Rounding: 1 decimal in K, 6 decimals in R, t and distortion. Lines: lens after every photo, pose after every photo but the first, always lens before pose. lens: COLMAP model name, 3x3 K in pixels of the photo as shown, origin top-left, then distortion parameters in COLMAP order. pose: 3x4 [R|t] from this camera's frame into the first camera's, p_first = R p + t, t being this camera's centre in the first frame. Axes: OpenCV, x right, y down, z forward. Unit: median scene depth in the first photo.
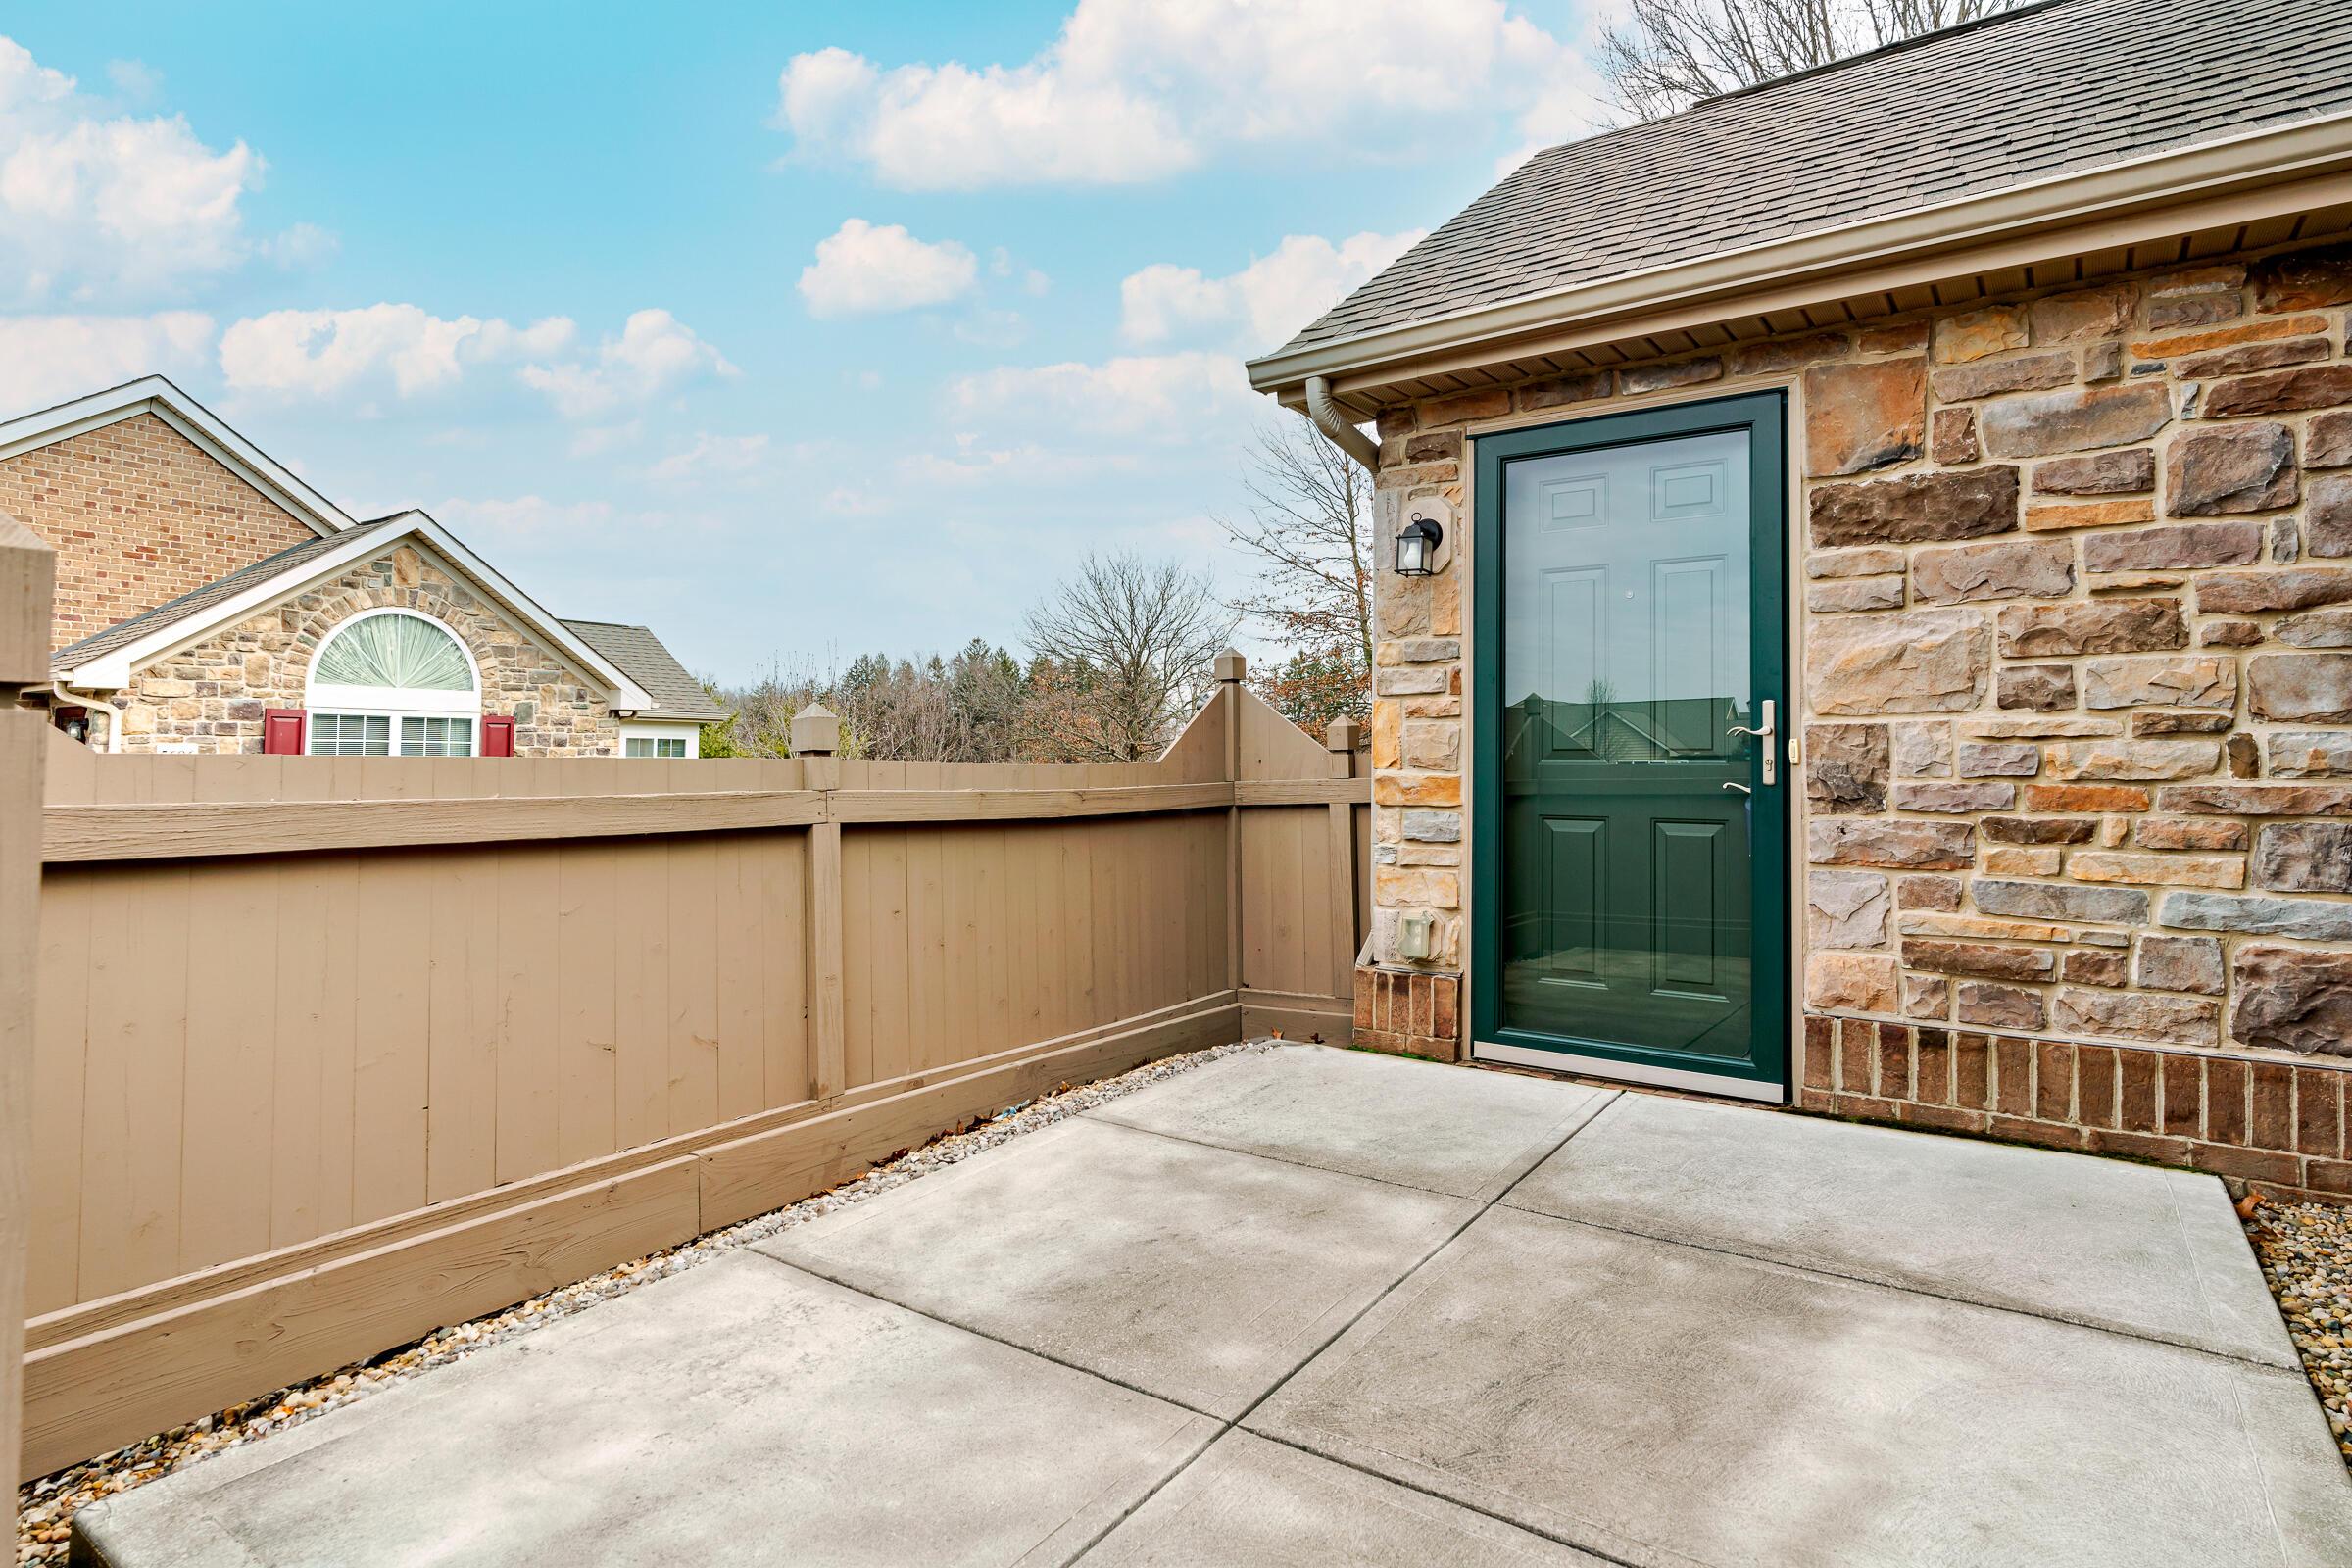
lens RADIAL K [[1231.7, 0, 1175.6], [0, 1231.7, 743.6], [0, 0, 1]] dist [-0.001574, -0.000088]
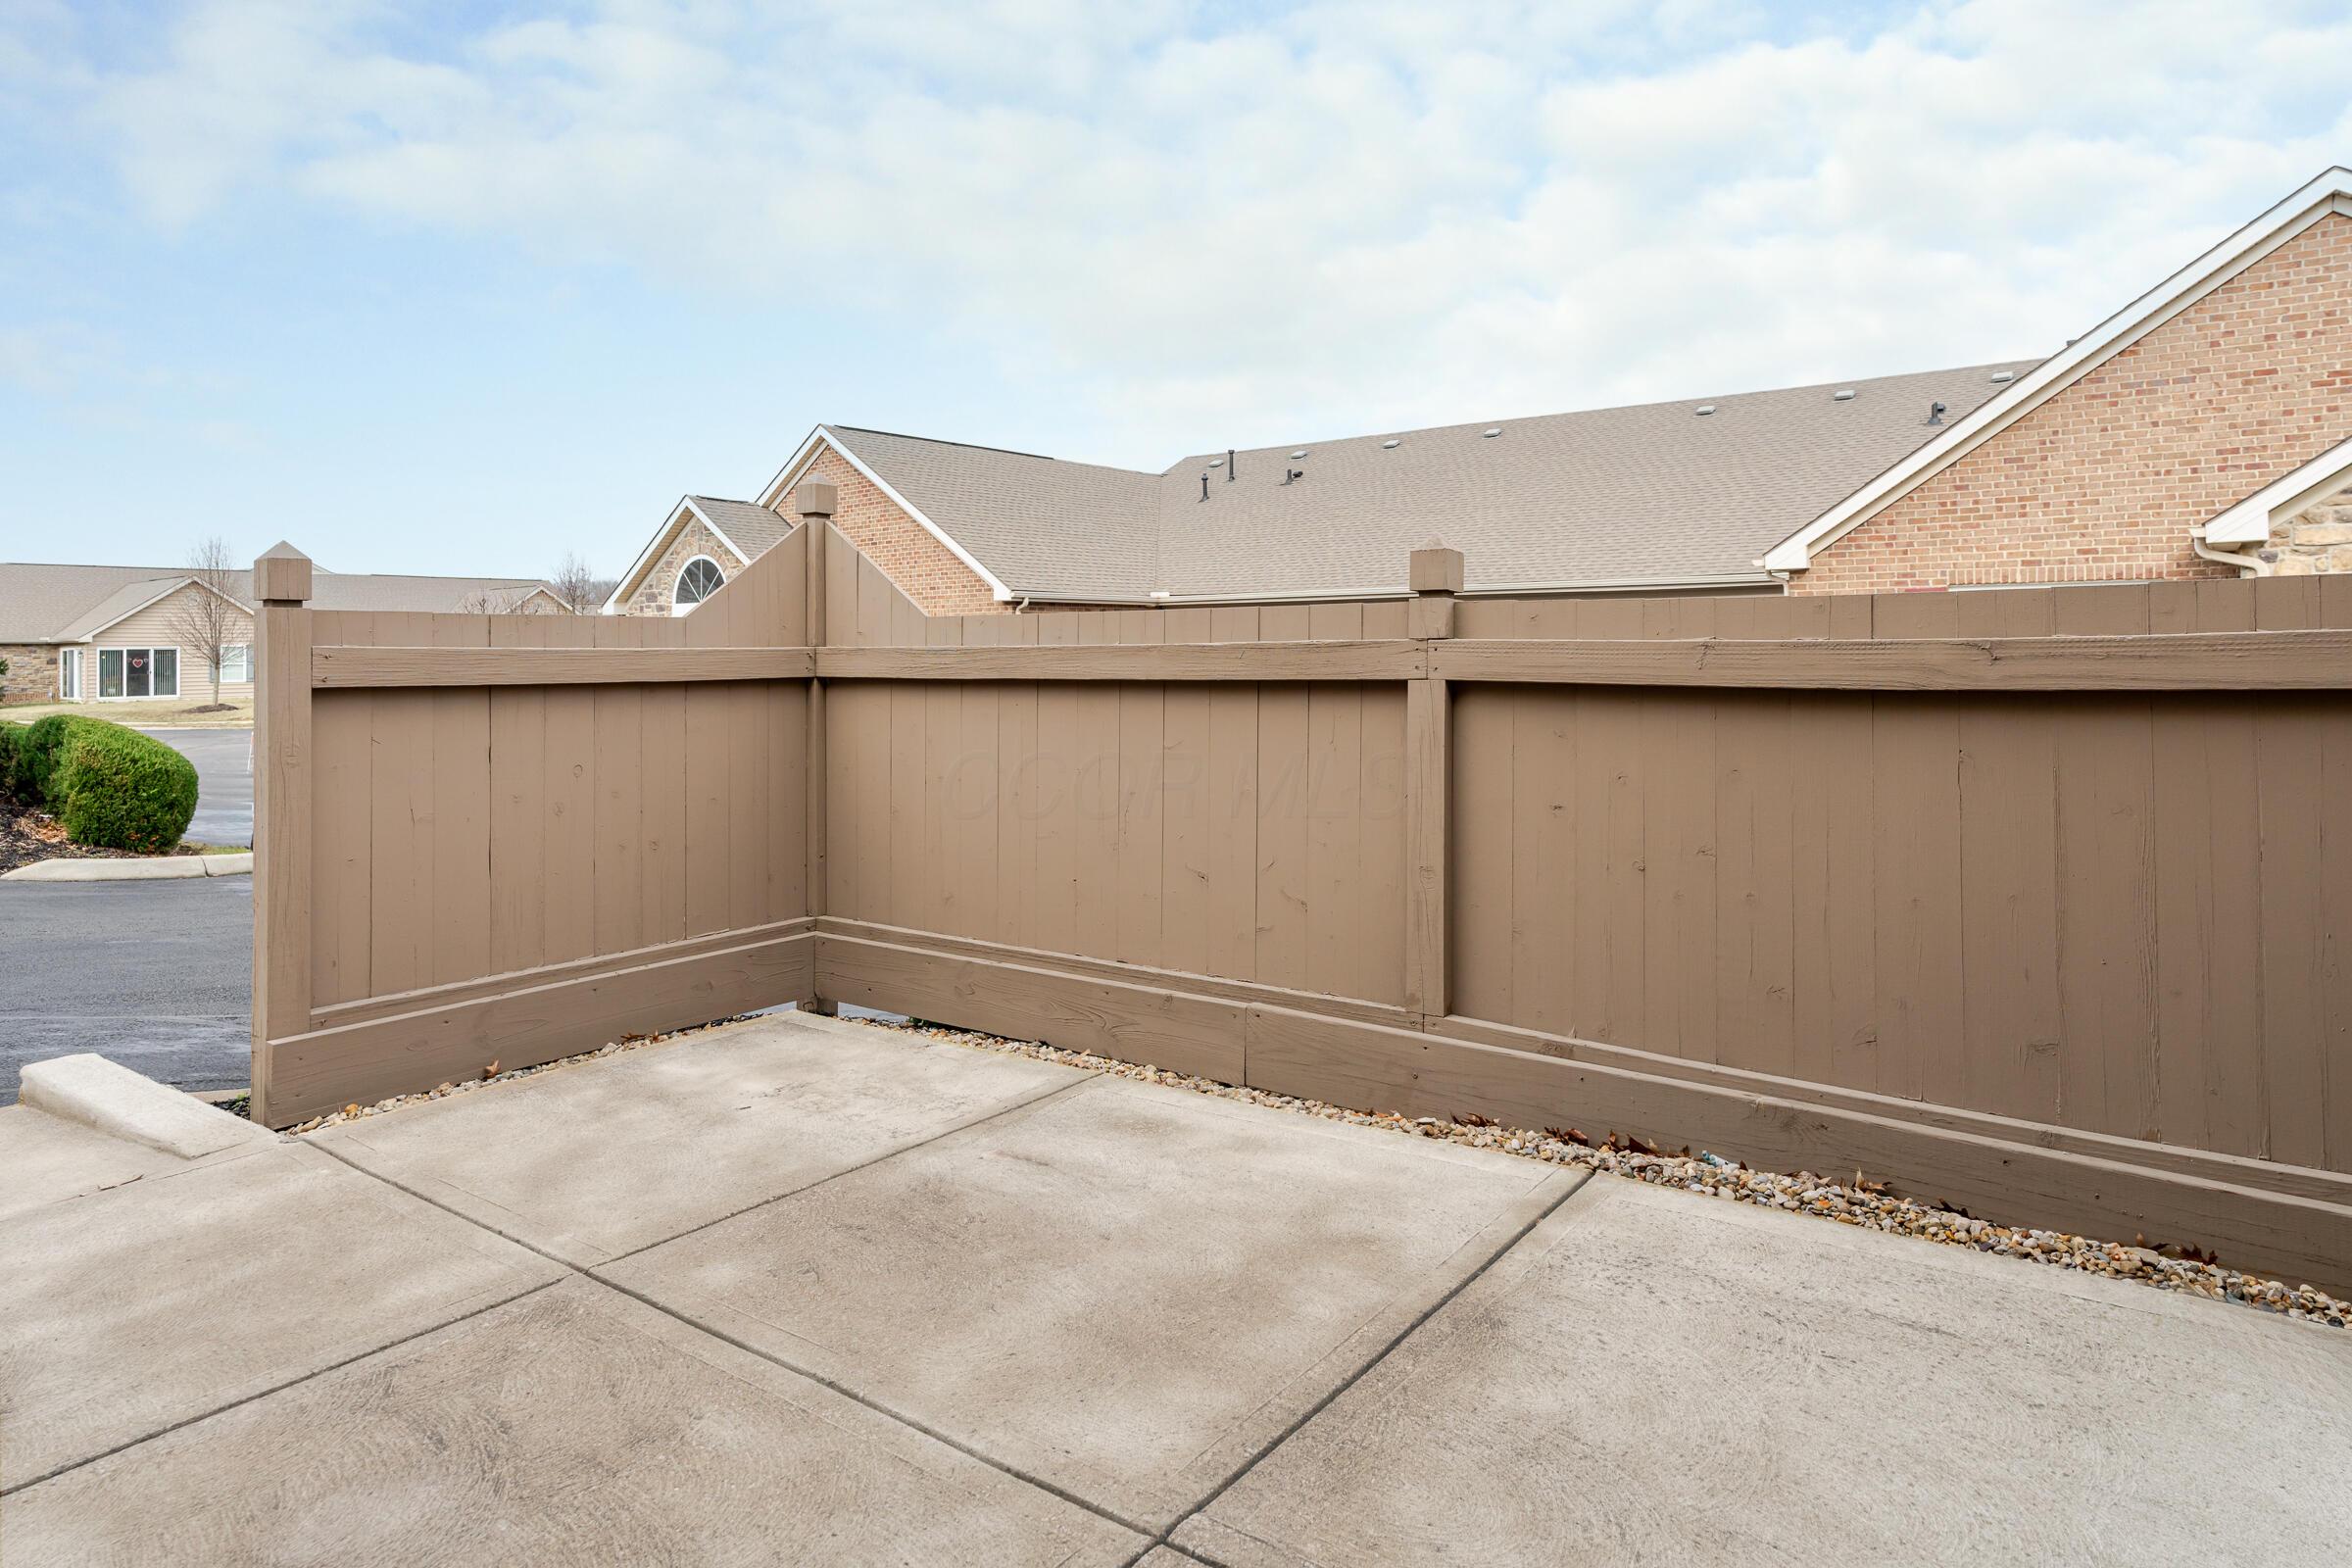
lens RADIAL K [[1366.3, 0, 1137.0], [0, 1366.3, 644.9], [0, 0, 1]] dist [-0.002585, 0.002324]
pose [[-0.049598, -0.003487, -0.998763, 0.665536], [0.030936, 0.999509, -0.005026, 0.042742], [0.998290, -0.031147, -0.049466, 0.901694]]
